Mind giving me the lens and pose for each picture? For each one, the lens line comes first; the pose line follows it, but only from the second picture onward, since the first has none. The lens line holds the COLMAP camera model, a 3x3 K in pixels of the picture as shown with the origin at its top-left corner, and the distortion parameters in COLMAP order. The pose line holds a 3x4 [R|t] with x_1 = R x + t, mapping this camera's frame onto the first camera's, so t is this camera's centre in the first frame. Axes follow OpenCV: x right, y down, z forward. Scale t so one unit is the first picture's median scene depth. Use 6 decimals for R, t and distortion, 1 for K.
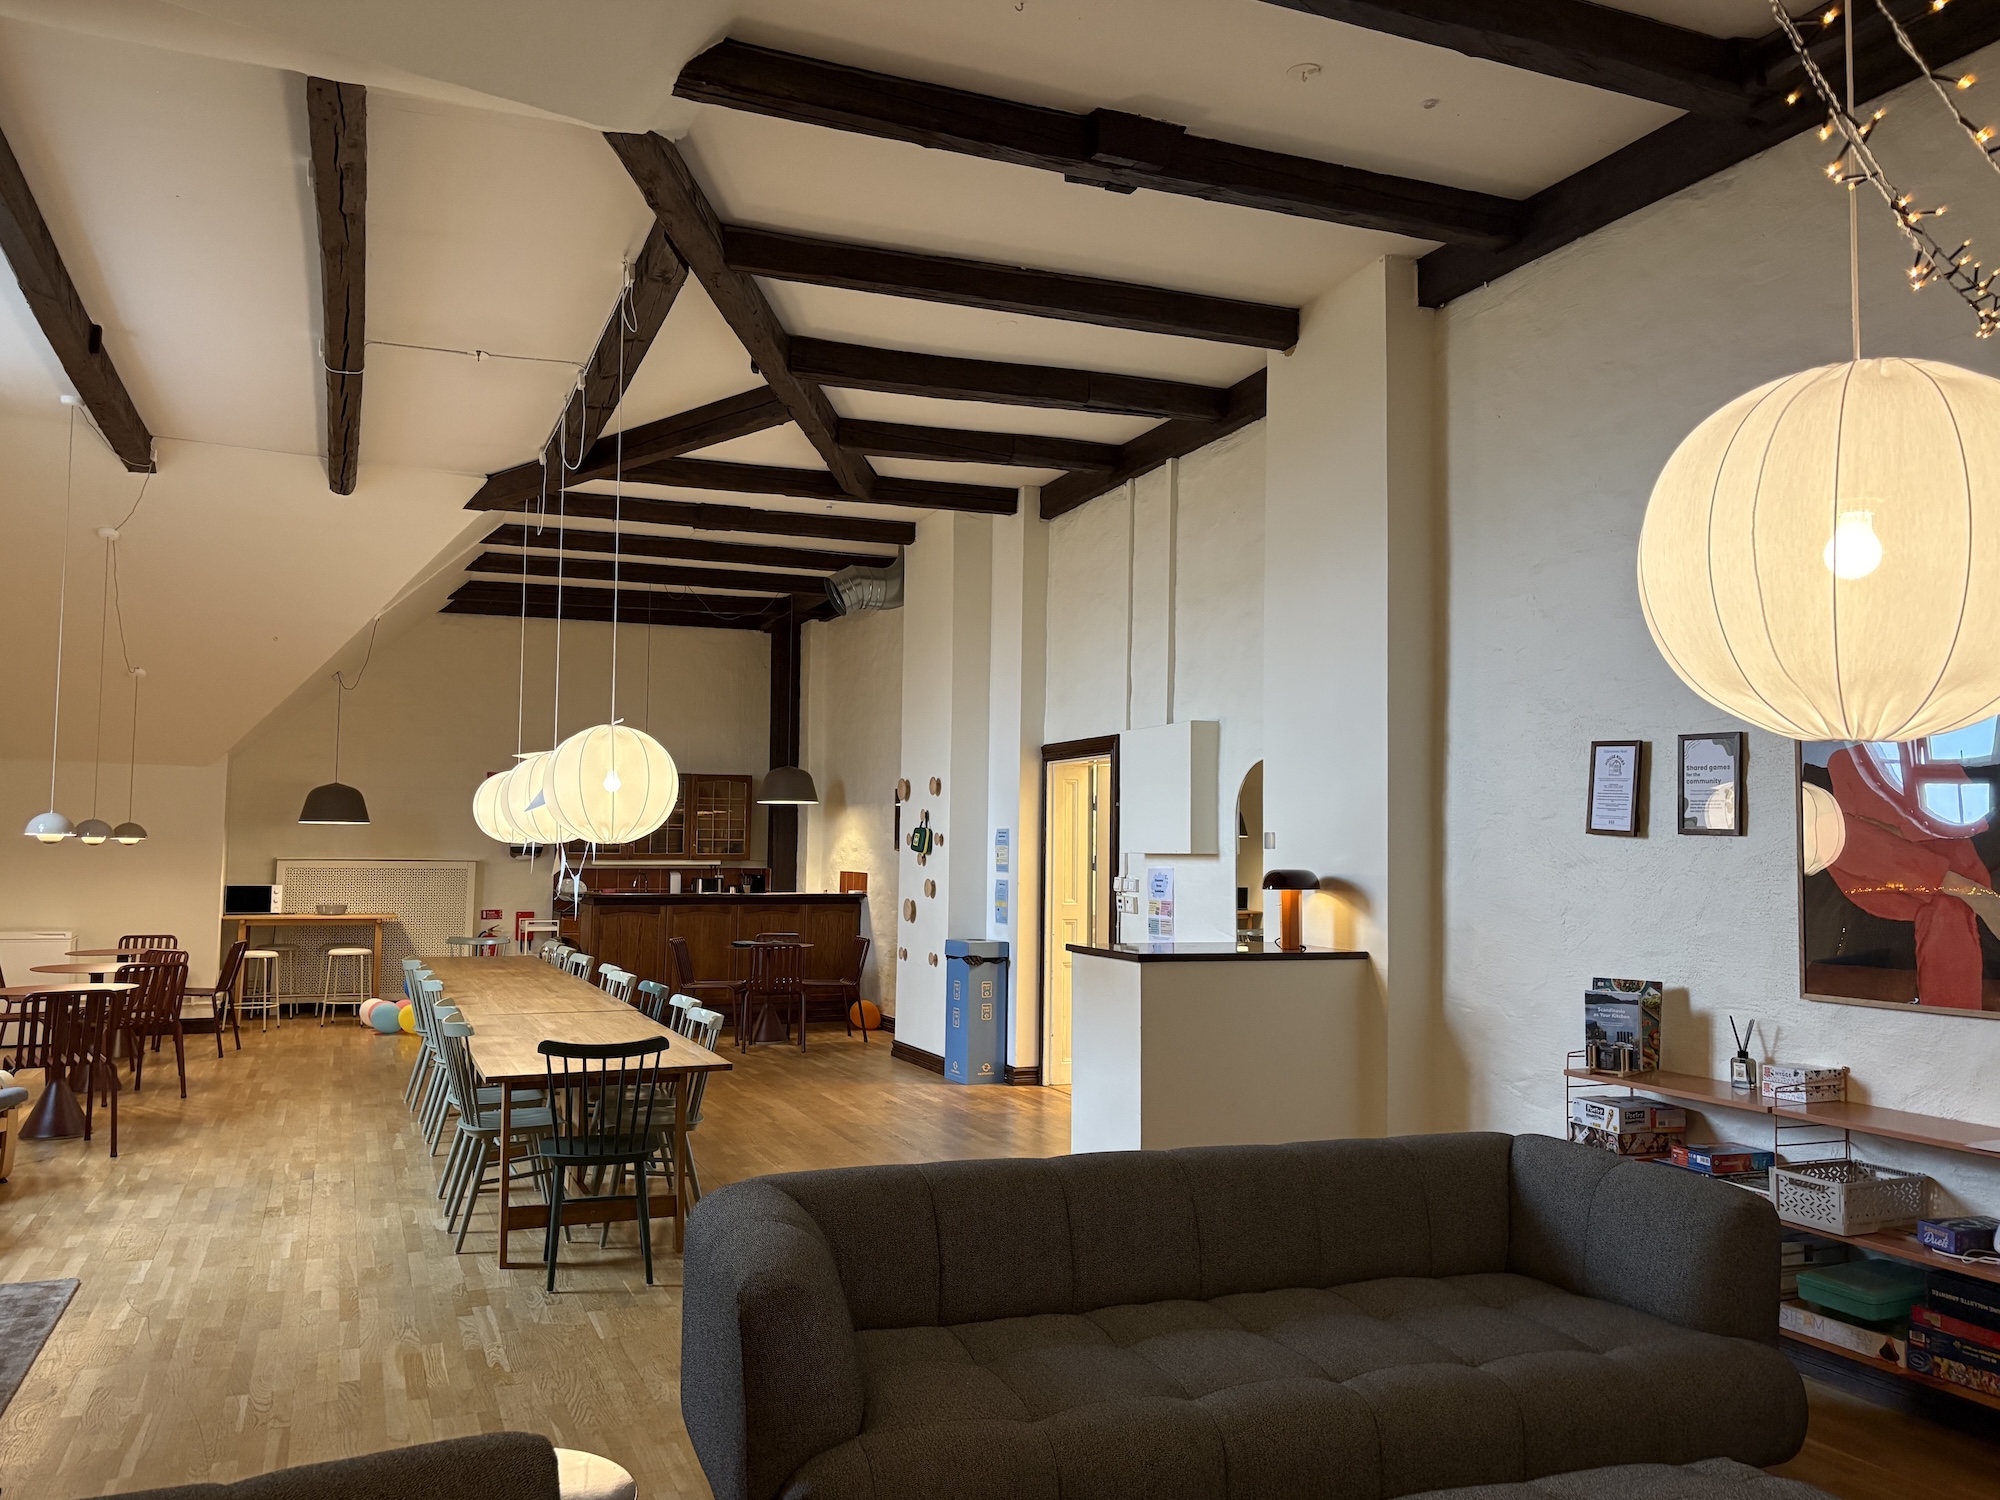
lens RADIAL K [[1539.9, 0, 1000.0], [0, 1539.9, 750.0], [0, 0, 1]] dist [0.000485, 0.001127]
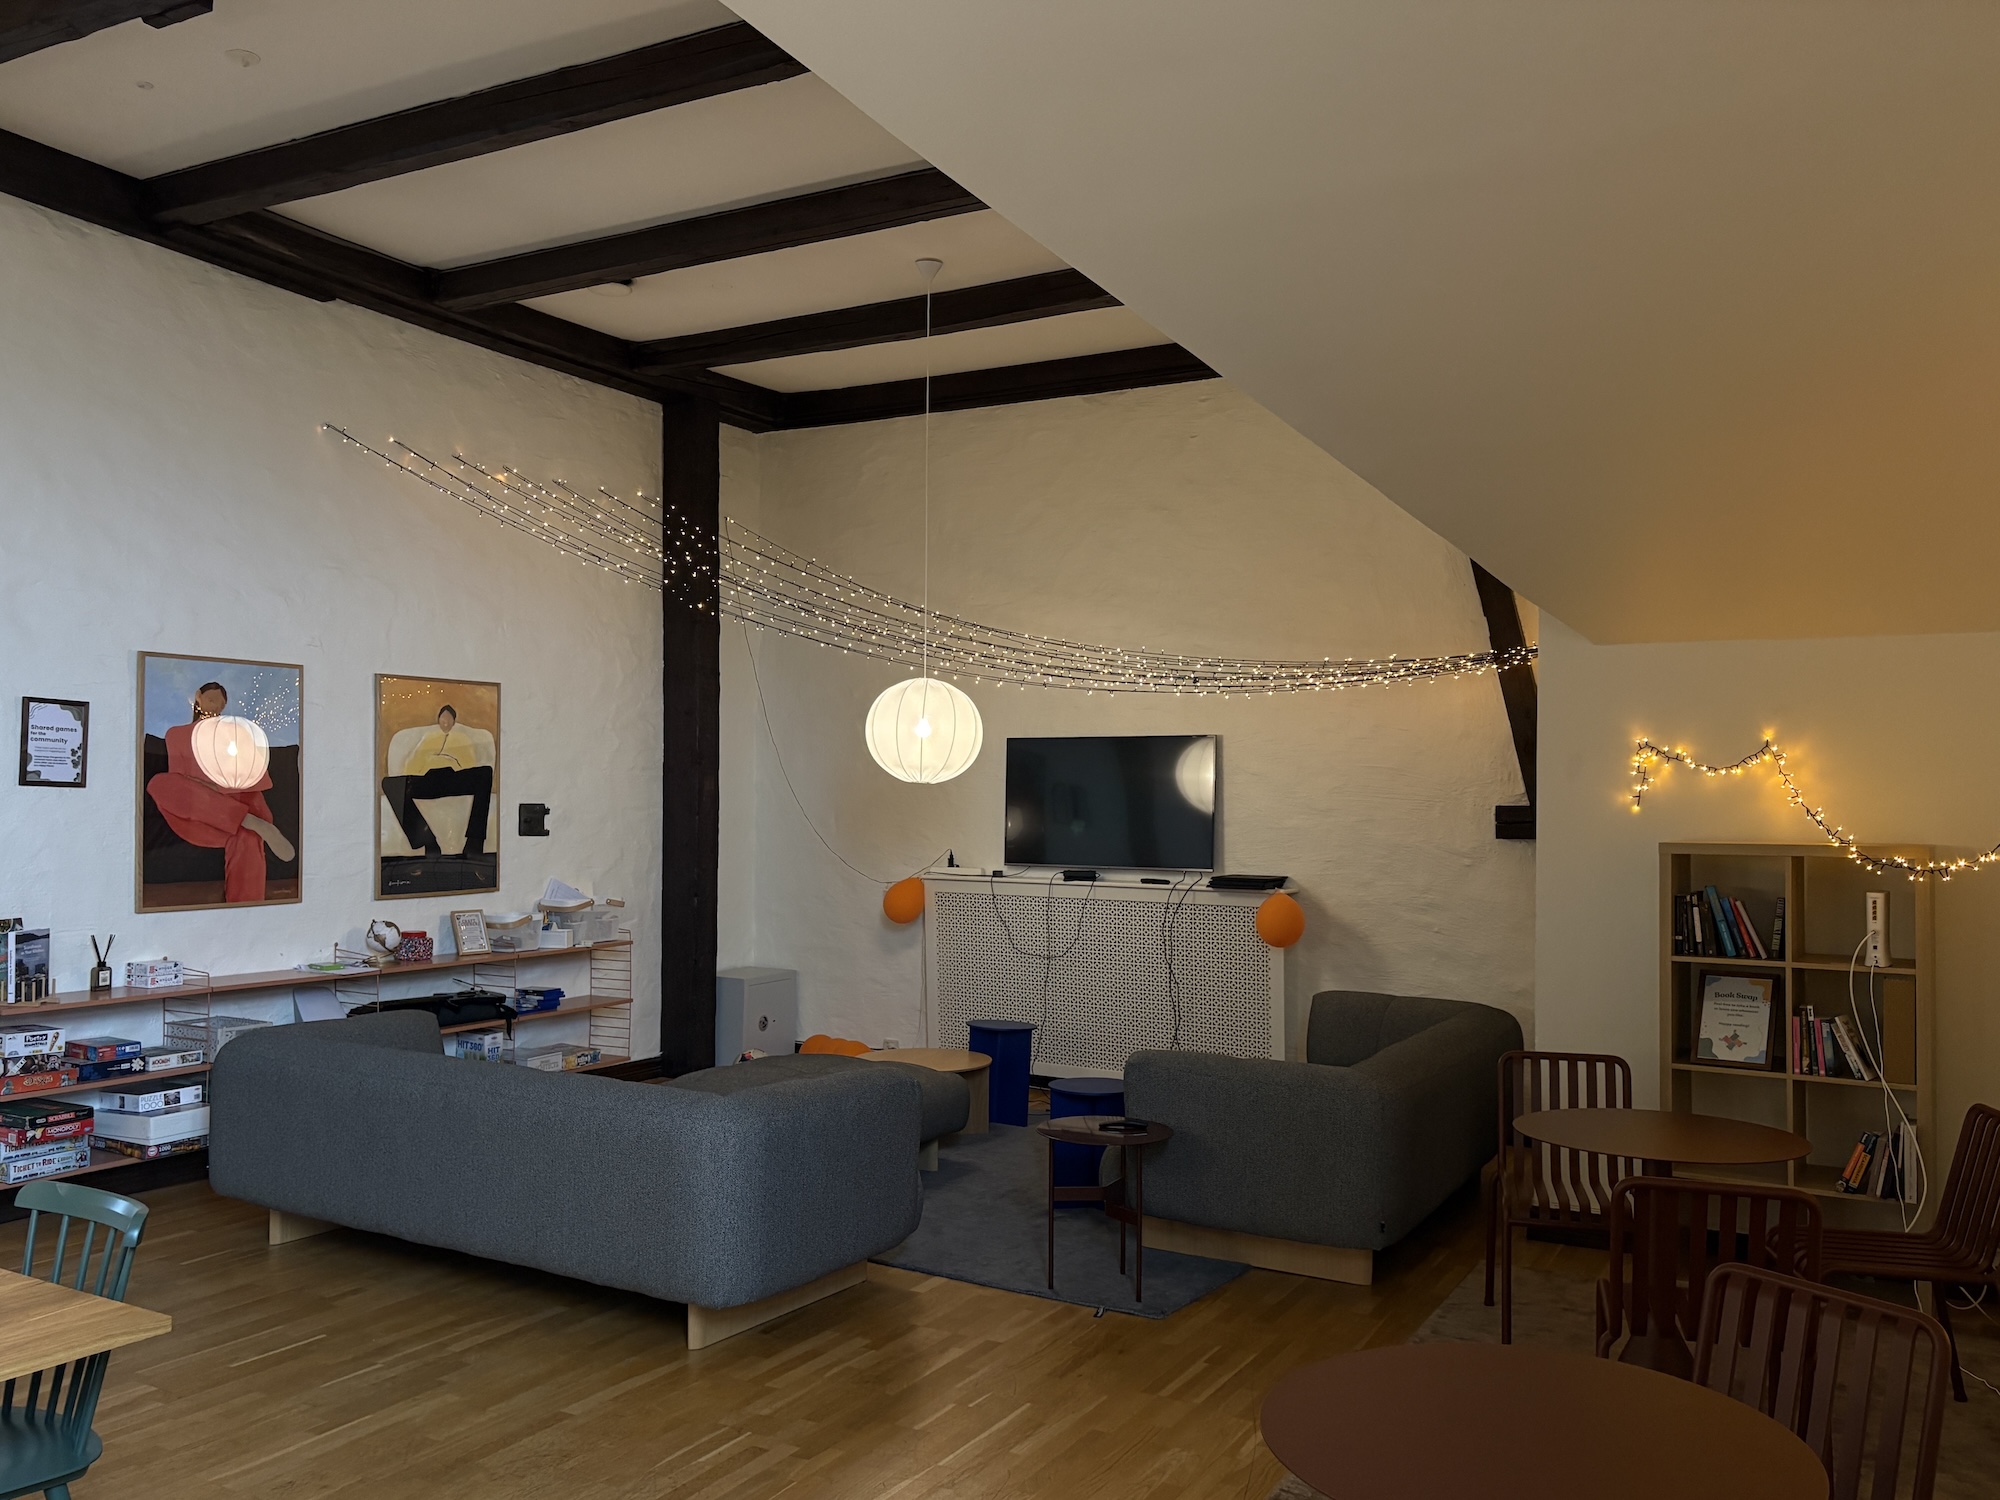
lens RADIAL K [[1634.7, 0, 1005.0], [0, 1634.7, 802.4], [0, 0, 1]] dist [0.058590, -0.101999]
pose [[-0.634418, -0.017134, 0.772800, -0.943873], [-0.066459, 0.997261, -0.032448, 0.058948], [-0.770128, -0.071945, -0.633819, 1.216328]]
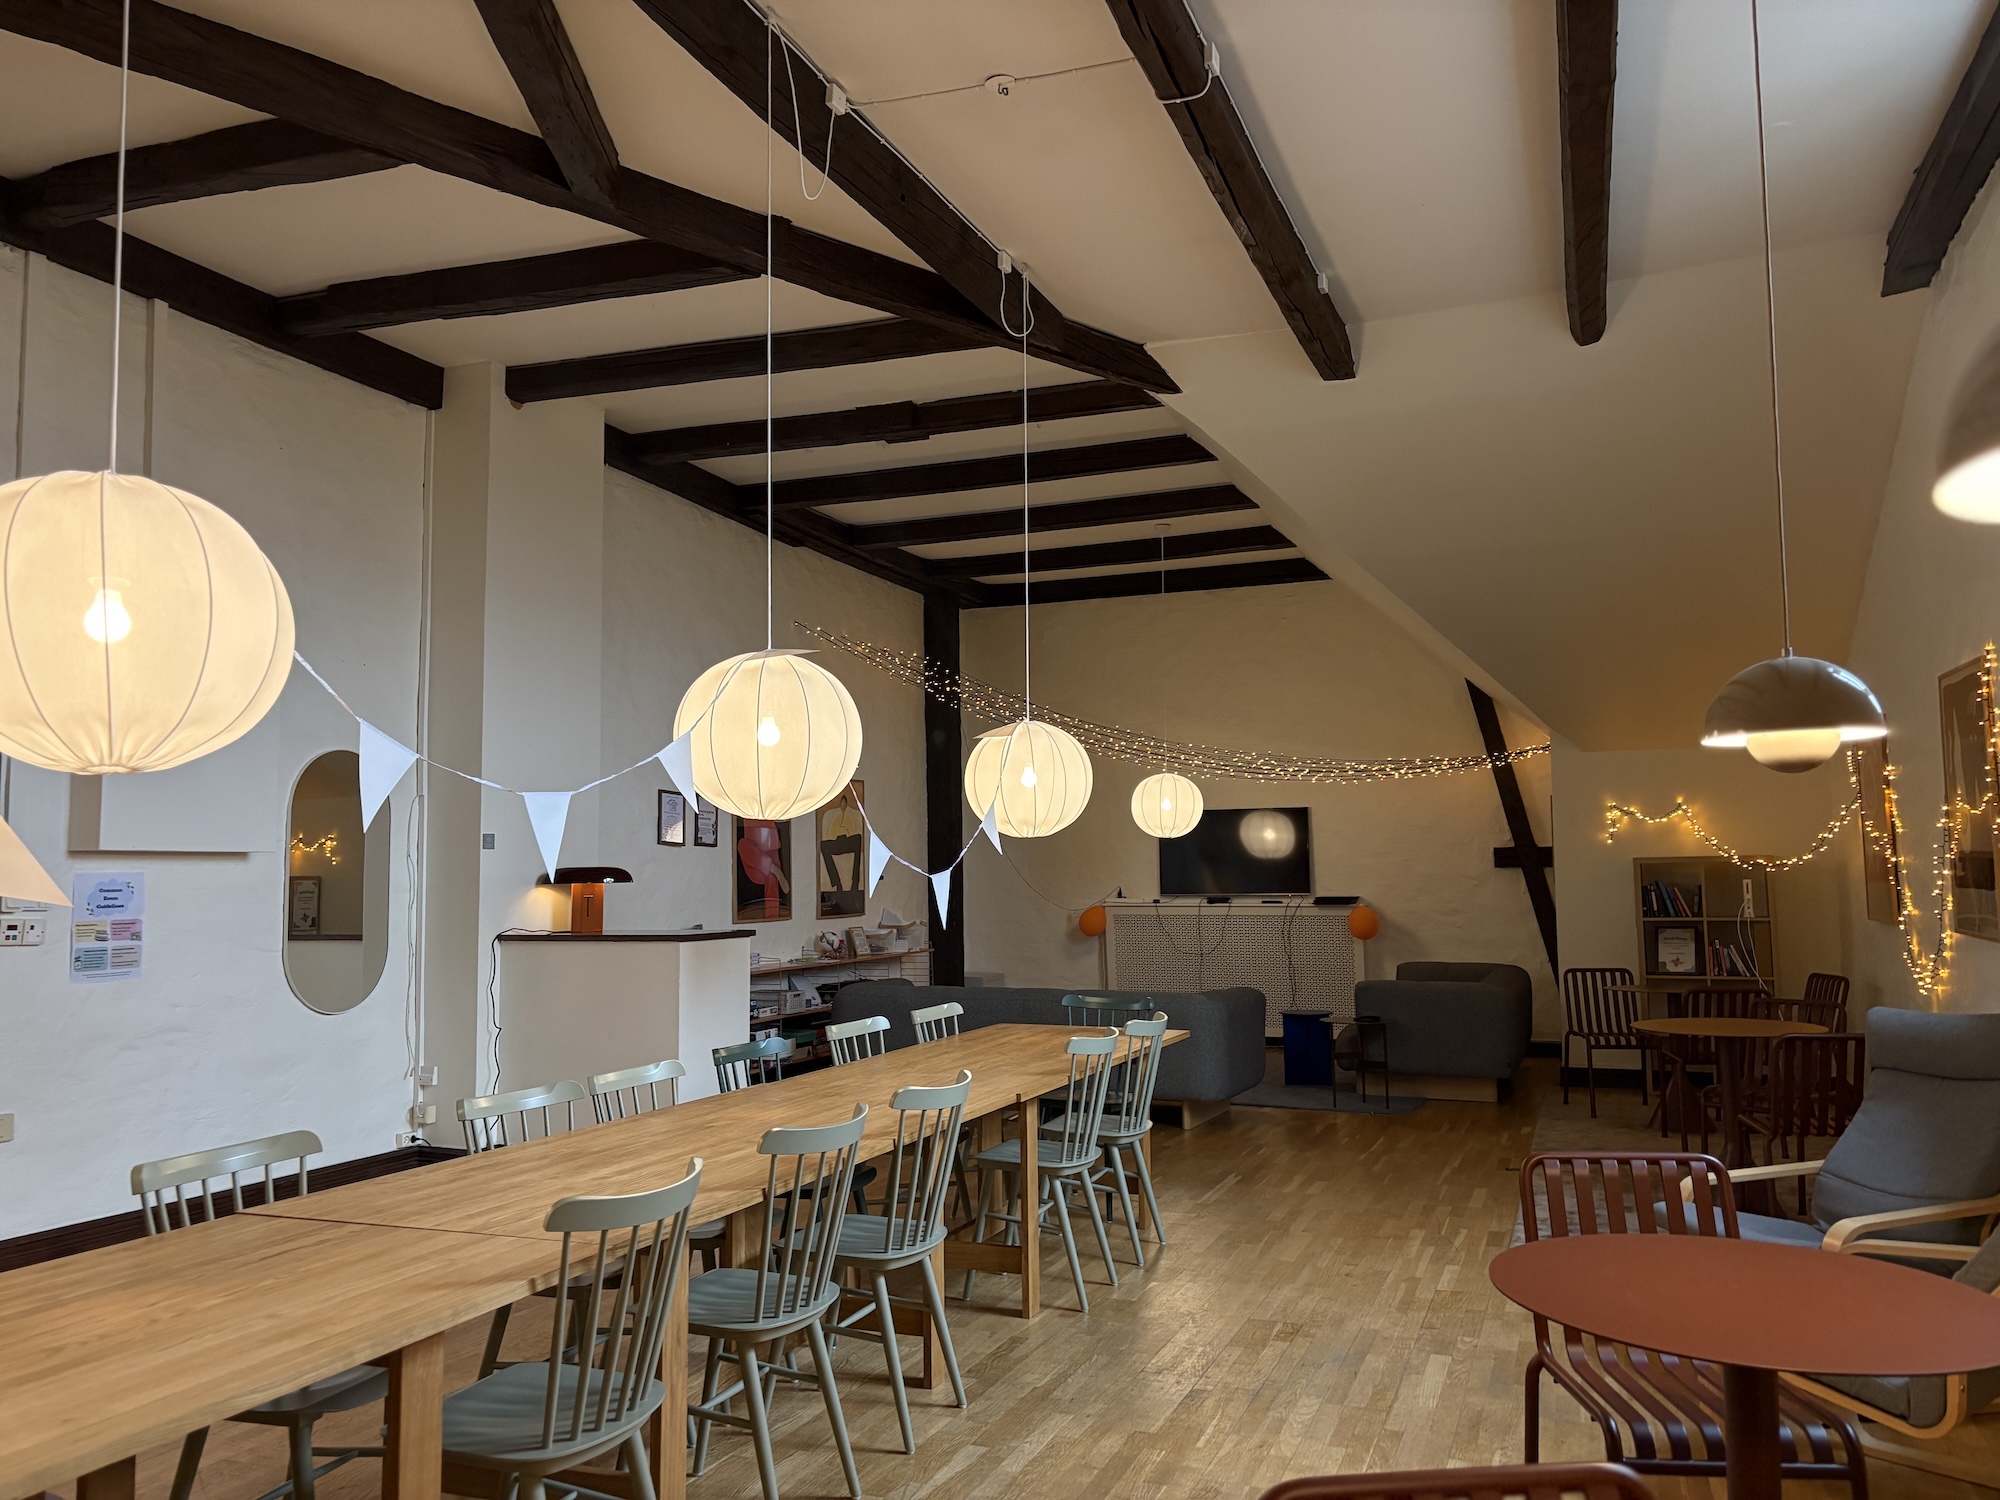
lens RADIAL K [[1539.9, 0, 1000.0], [0, 1539.9, 750.0], [0, 0, 1]] dist [0.000485, 0.001127]
pose [[-0.718264, 0.055769, 0.693532, -1.147615], [-0.041729, 0.991535, -0.122949, 0.156242], [-0.694519, -0.117250, -0.709857, 2.109191]]
